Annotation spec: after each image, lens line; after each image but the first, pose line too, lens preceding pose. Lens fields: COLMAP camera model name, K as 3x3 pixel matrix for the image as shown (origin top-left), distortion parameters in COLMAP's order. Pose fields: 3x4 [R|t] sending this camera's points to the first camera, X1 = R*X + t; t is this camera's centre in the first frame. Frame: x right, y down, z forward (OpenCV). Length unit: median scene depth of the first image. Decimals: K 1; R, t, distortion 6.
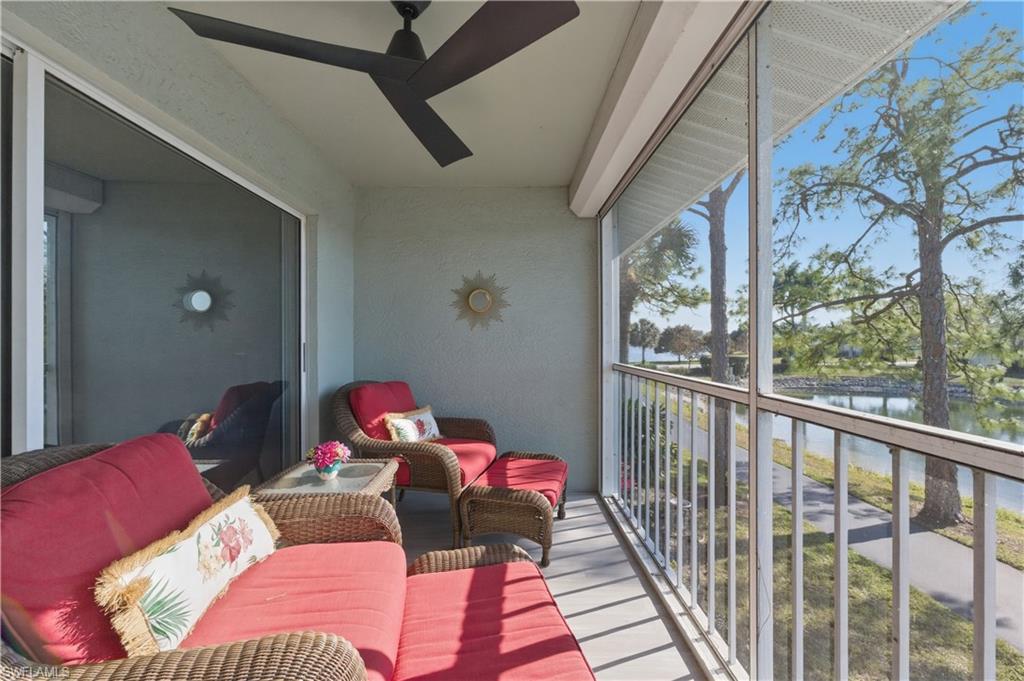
lens RADIAL K [[414.3, 0, 512.0], [0, 414.3, 340.5], [0, 0, 1]] dist [-0.000247, 0.000017]
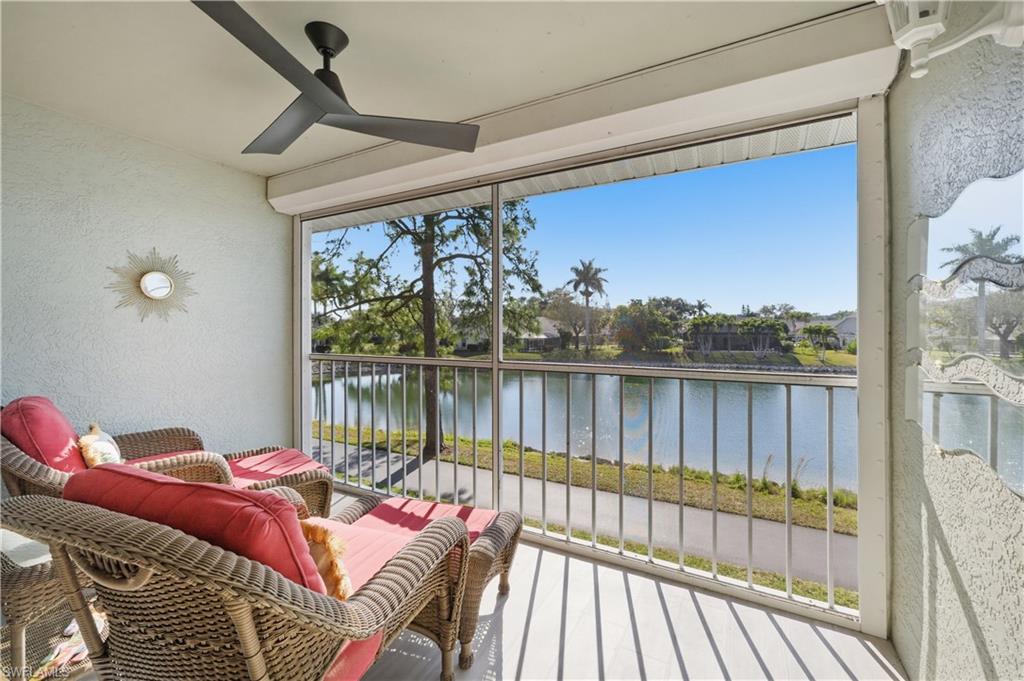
lens RADIAL K [[420.2, 0, 516.0], [0, 420.2, 334.8], [0, 0, 1]] dist [-0.000892, -0.000008]
pose [[0.489890, -0.013091, 0.871686, -0.160764], [0.000740, 0.999893, 0.014601, -0.003718], [-0.871784, -0.006508, 0.489848, -0.005572]]
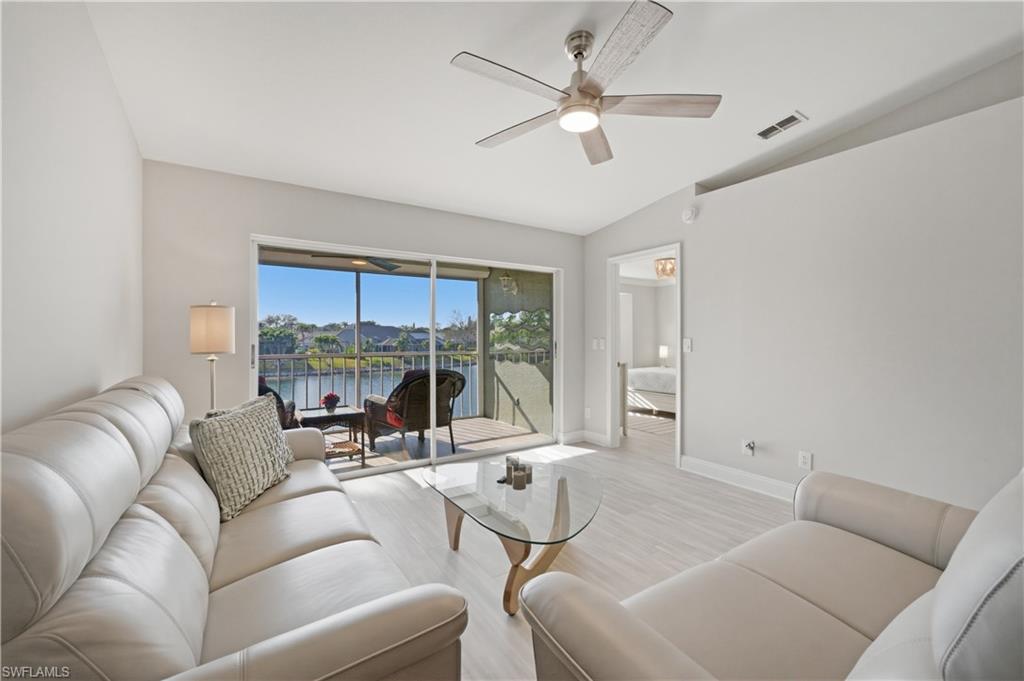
lens RADIAL K [[420.2, 0, 516.0], [0, 420.2, 334.8], [0, 0, 1]] dist [-0.000892, -0.000008]
pose [[-0.535494, 0.006854, 0.844511, -0.562642], [0.001225, 0.999972, -0.007339, -0.002289], [-0.844538, -0.002896, -0.535488, 0.285005]]
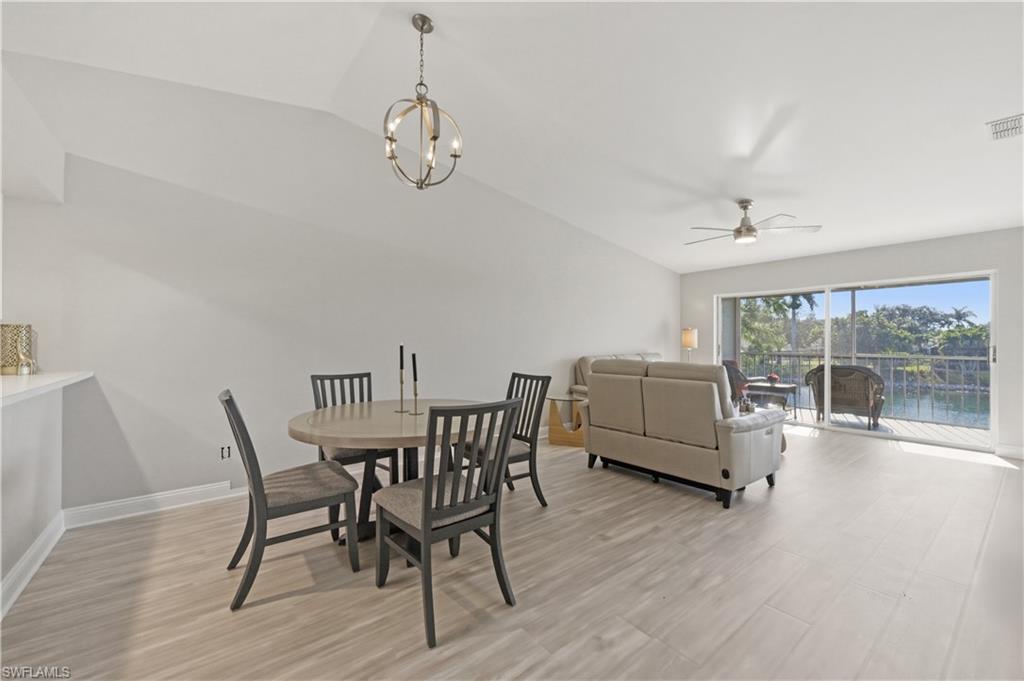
lens RADIAL K [[408.6, 0, 512.0], [0, 408.6, 340.5], [0, 0, 1]] dist [0.015884, 0.000056]
pose [[0.796214, 0.004723, 0.604997, -0.897439], [-0.003669, 0.999989, -0.002978, -0.001412], [-0.605004, 0.000152, 0.796222, -0.085839]]
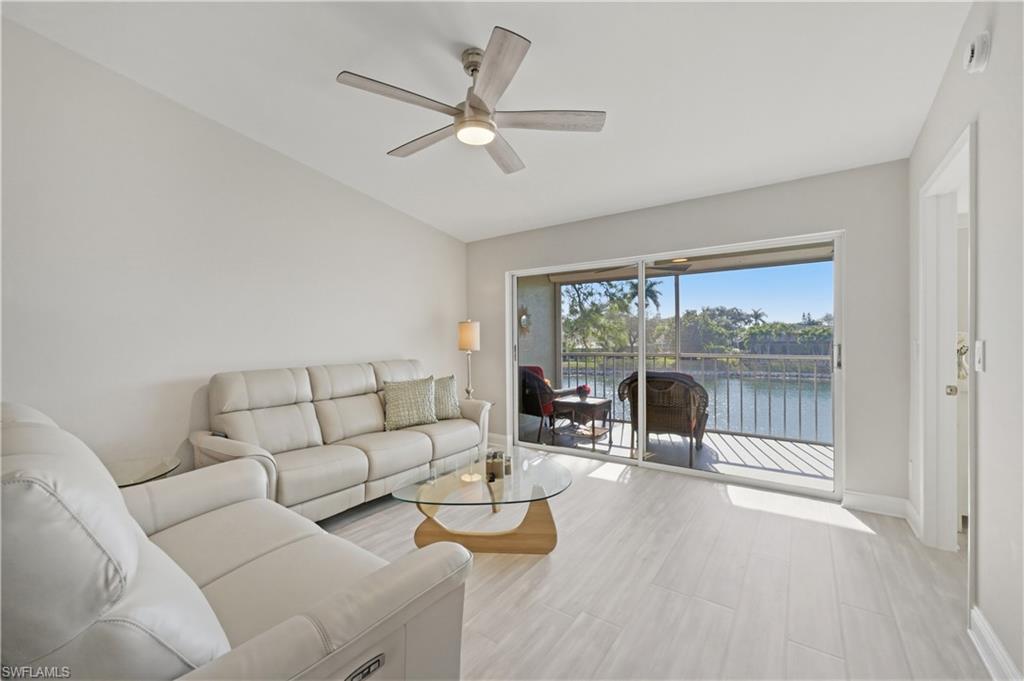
lens RADIAL K [[409.7, 0, 512.0], [0, 409.7, 340.5], [0, 0, 1]] dist [-0.000131, 0.000022]
pose [[0.593724, -0.006256, 0.804645, -0.565964], [0.008407, 0.999963, 0.001571, -0.003486], [-0.804625, 0.005831, 0.593755, -0.023703]]
